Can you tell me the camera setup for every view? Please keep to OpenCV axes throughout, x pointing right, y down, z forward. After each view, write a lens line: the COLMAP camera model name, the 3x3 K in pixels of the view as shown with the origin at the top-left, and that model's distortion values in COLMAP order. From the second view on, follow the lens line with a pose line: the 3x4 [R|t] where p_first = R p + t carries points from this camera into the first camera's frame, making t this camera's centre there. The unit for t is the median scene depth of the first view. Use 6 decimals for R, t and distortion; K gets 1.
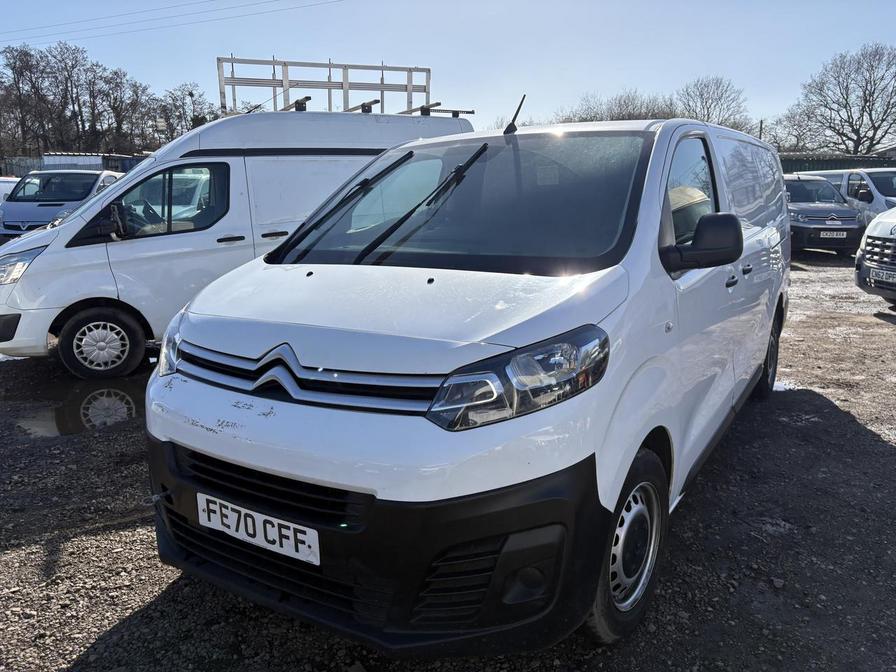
lens RADIAL K [[668.5, 0, 458.5], [0, 668.5, 334.7], [0, 0, 1]] dist [0.035299, -0.031028]
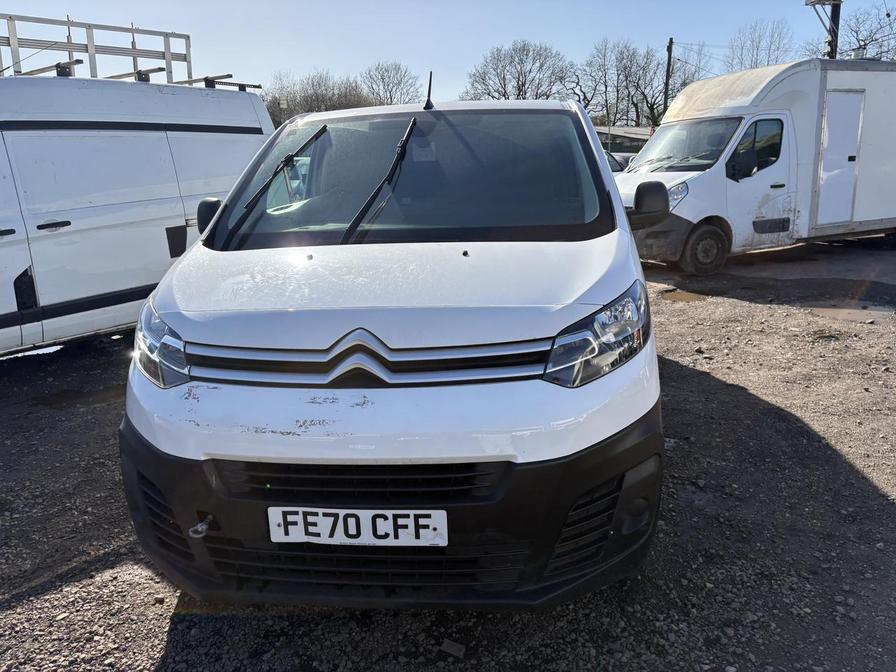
lens RADIAL K [[668.5, 0, 458.5], [0, 668.5, 334.7], [0, 0, 1]] dist [0.035299, -0.031028]
pose [[0.902560, -0.115659, 0.414739, -0.513660], [0.104666, 0.993288, 0.049224, -0.009964], [-0.417649, -0.001019, 0.908608, 0.088571]]
